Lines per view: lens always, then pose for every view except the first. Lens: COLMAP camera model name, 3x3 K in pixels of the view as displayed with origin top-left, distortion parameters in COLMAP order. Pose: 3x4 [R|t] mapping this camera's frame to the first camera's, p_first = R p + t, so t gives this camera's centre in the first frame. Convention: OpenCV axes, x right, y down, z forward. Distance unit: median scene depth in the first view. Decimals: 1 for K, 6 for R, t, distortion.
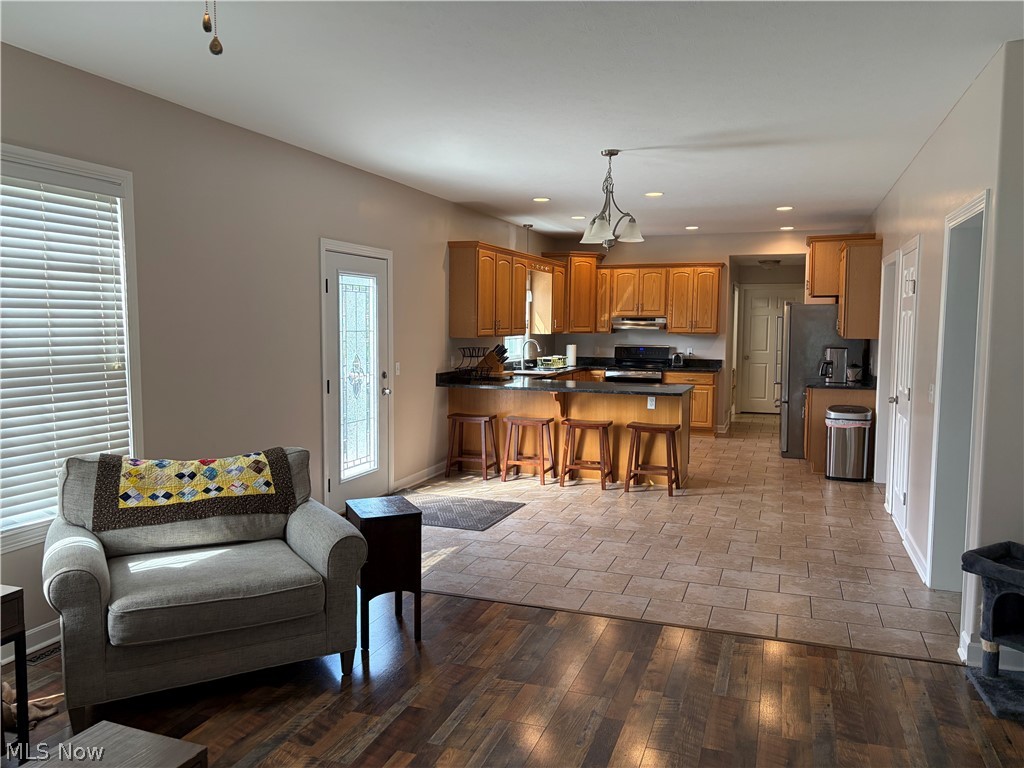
lens RADIAL K [[774.5, 0, 511.7], [0, 774.5, 387.9], [0, 0, 1]] dist [0.017711, -0.005888]
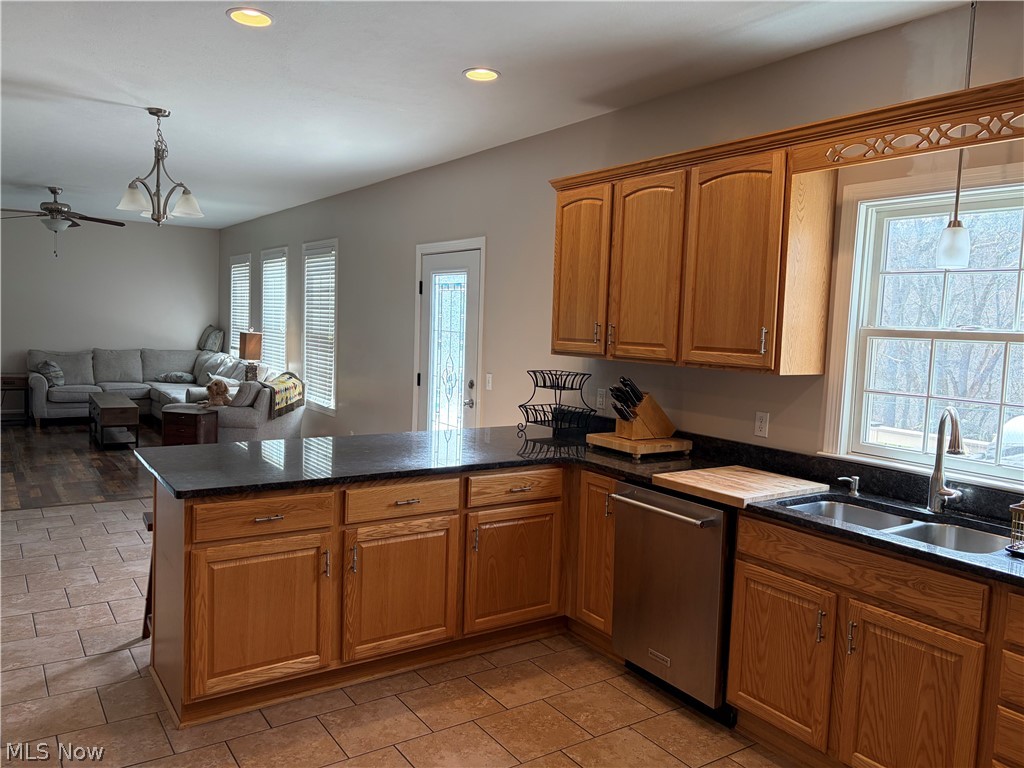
lens RADIAL K [[774.5, 0, 513.4], [0, 774.5, 382.4], [0, 0, 1]] dist [0.017711, -0.005888]
pose [[-0.586616, 0.042407, -0.808754, 0.316498], [-0.105614, 0.986094, 0.128311, -0.084936], [0.802949, 0.160685, -0.573980, 0.970033]]
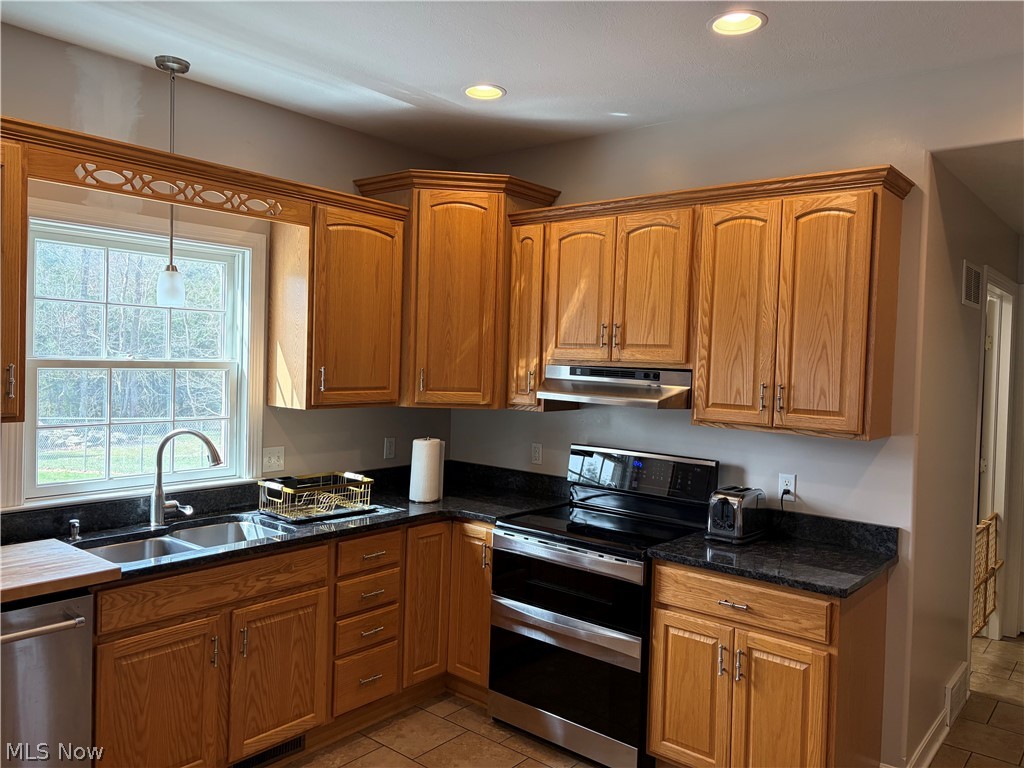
lens RADIAL K [[774.5, 0, 512.2], [0, 774.5, 373.6], [0, 0, 1]] dist [0.017711, -0.005888]
pose [[0.936660, 0.031491, -0.348821, 0.241460], [-0.053613, 0.997104, -0.053944, -0.070368], [0.346112, 0.069228, 0.935636, 0.701388]]
